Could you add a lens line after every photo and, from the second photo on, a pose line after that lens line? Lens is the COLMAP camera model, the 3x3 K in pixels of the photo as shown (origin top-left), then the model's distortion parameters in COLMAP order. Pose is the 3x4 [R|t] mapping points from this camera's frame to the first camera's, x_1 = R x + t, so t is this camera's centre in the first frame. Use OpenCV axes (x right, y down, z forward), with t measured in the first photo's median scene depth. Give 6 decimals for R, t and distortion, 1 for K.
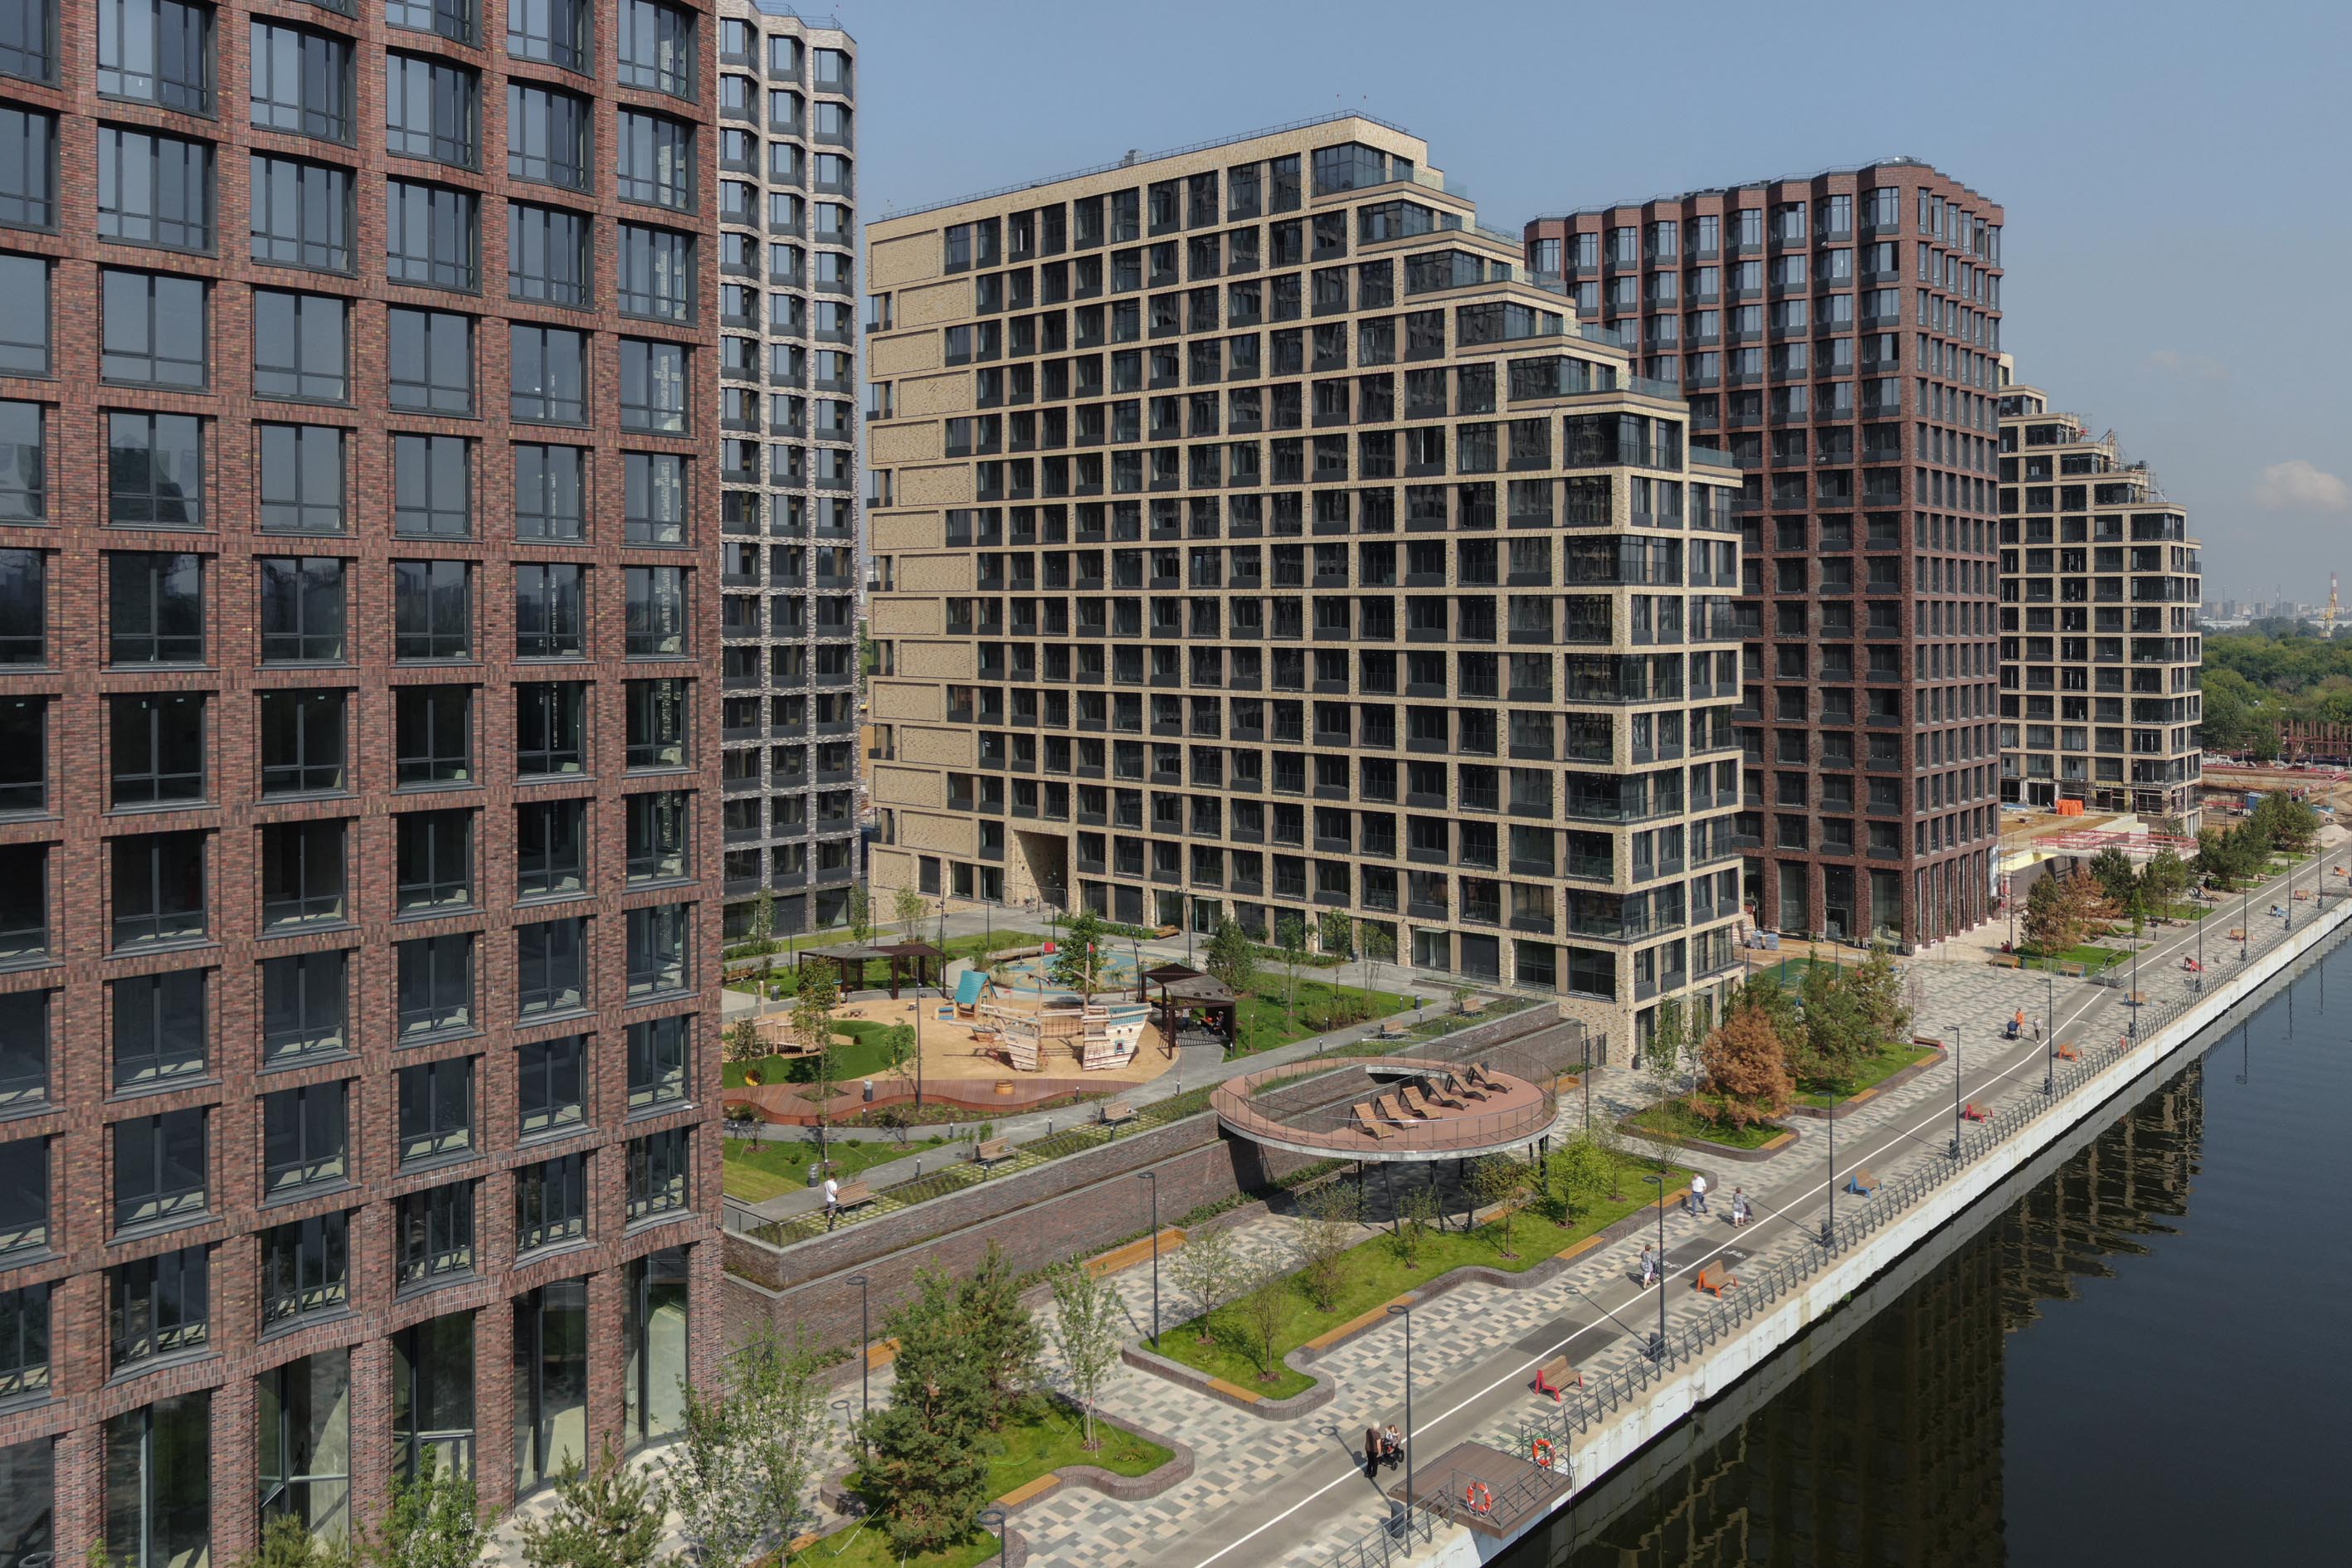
lens RADIAL K [[1667.2, 0, 1176.0], [0, 1667.2, 784.0], [0, 0, 1]] dist [-0.002883, -0.001303]
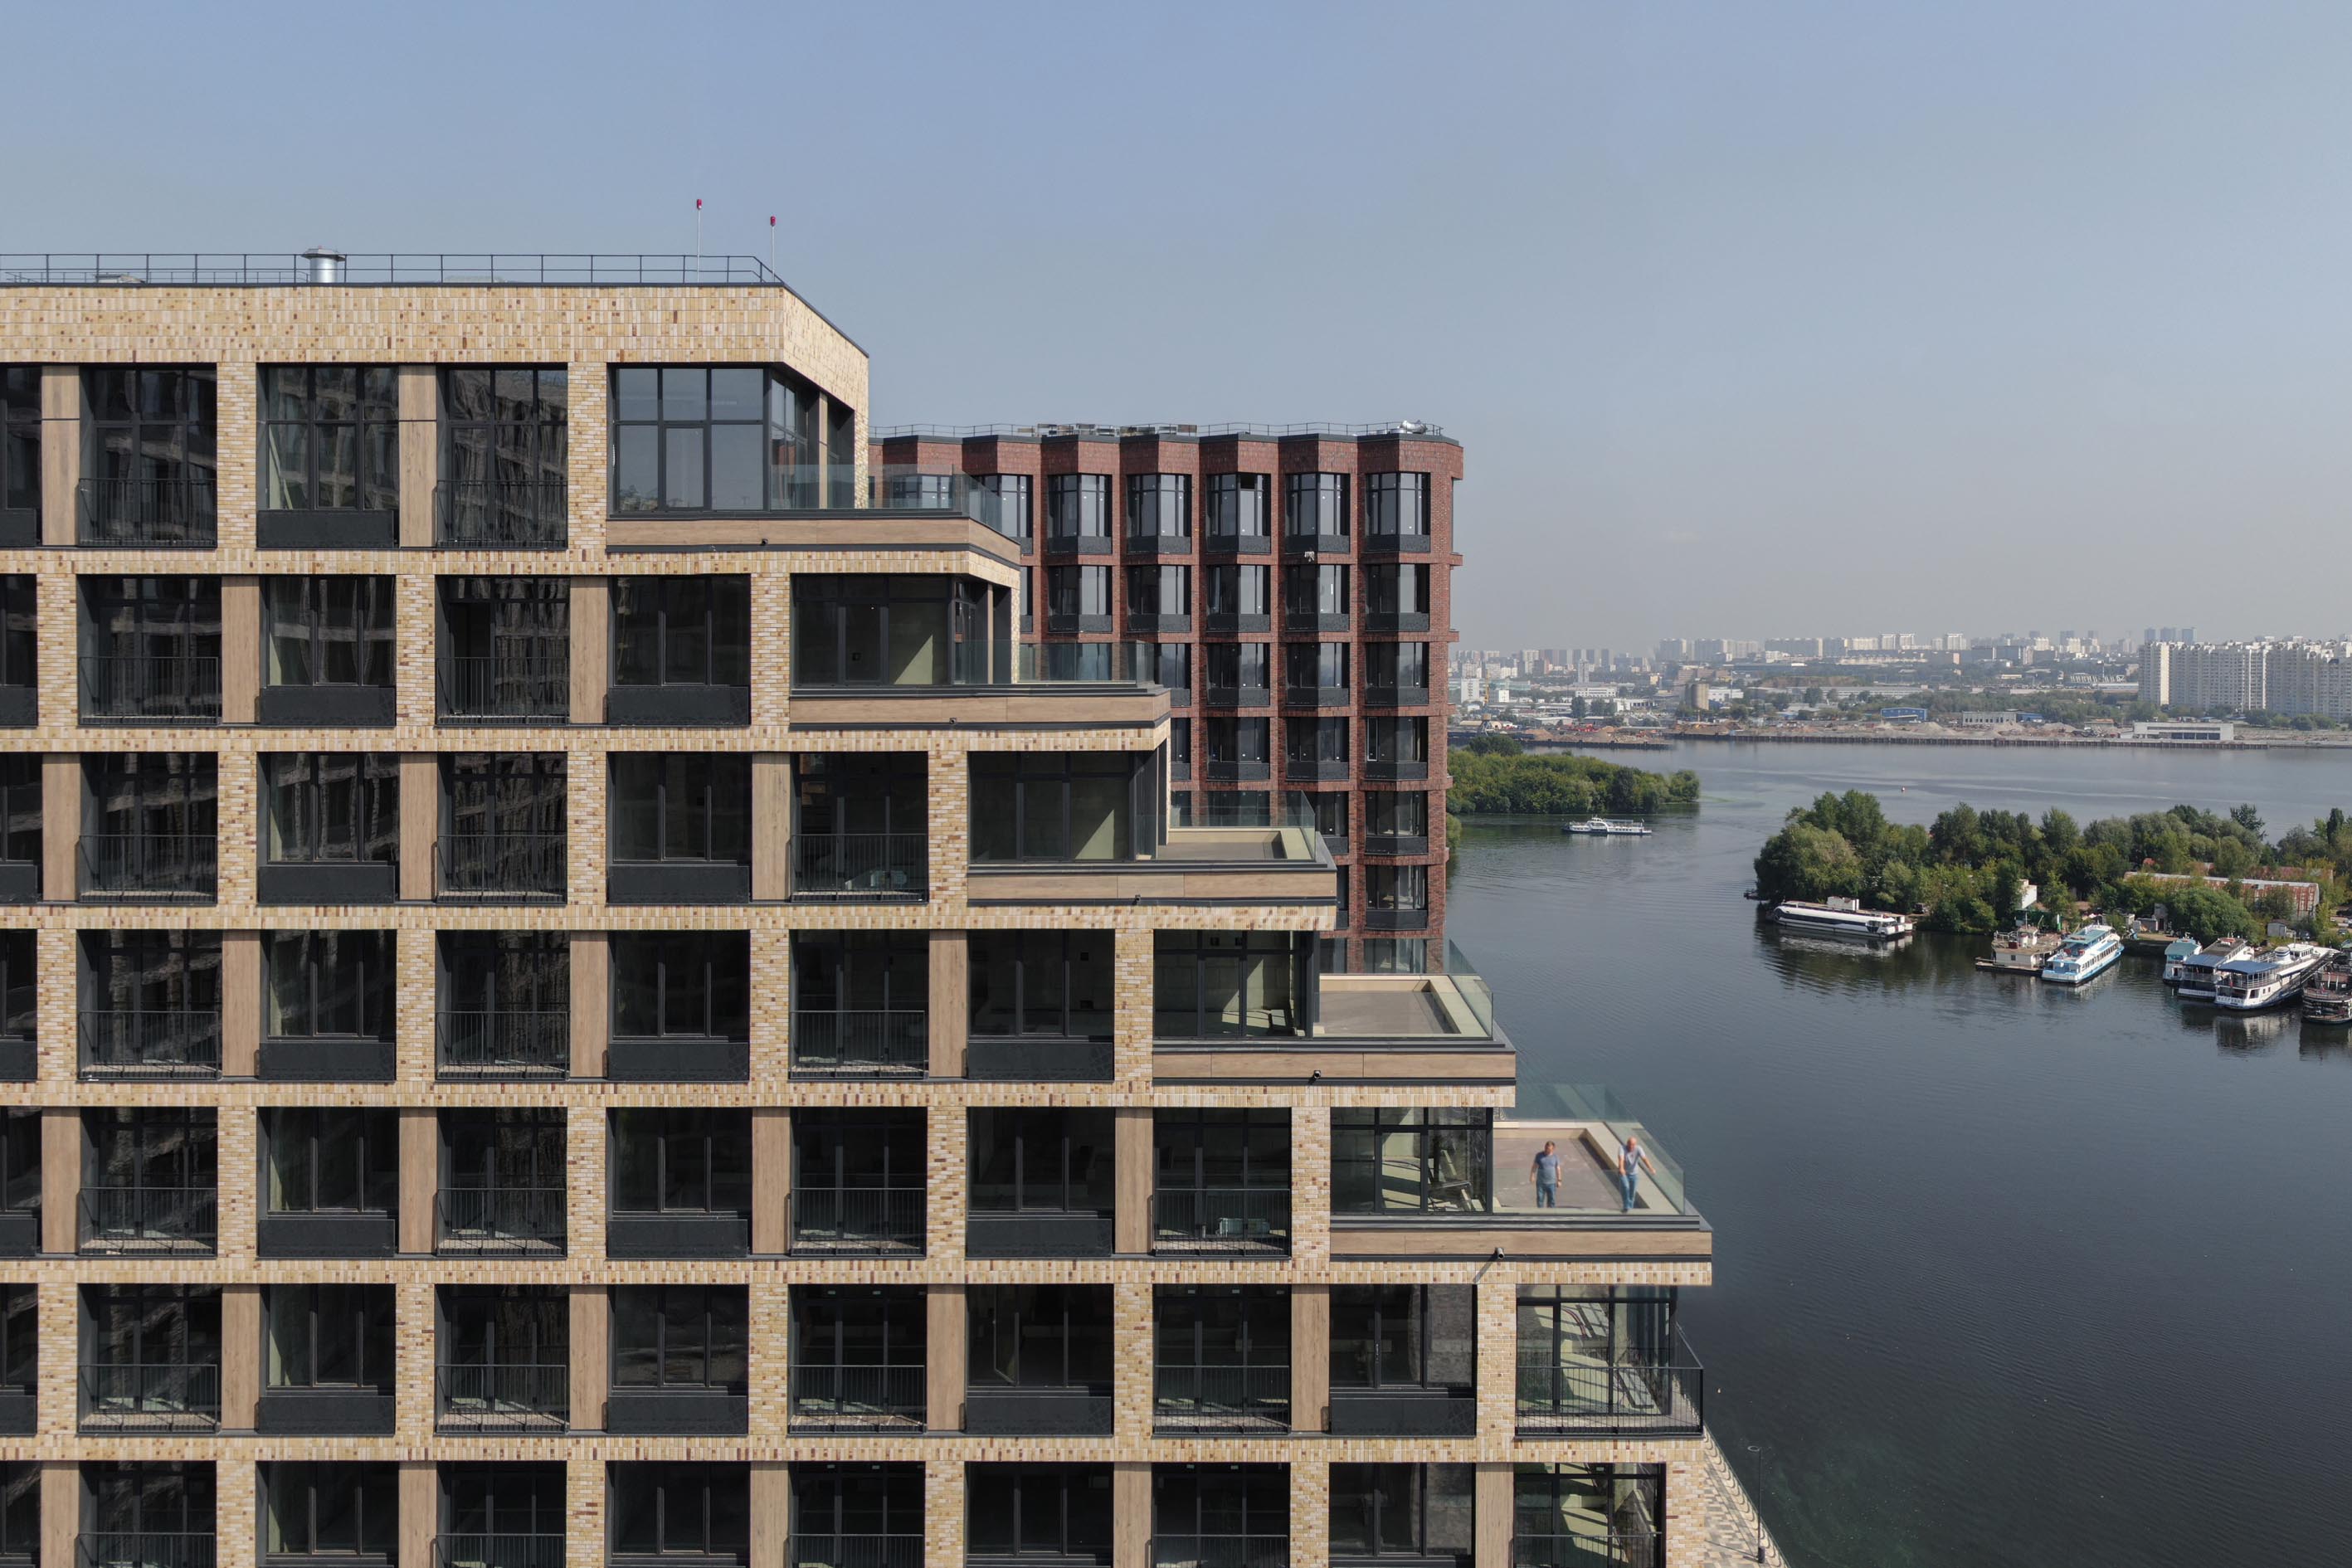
lens RADIAL K [[1667.2, 0, 1176.0], [0, 1667.2, 784.0], [0, 0, 1]] dist [-0.002883, -0.001303]
pose [[0.771788, -0.041695, 0.634511, -0.027519], [0.060118, 0.998163, -0.007533, -0.280054], [-0.633031, 0.043960, 0.772877, 0.672523]]
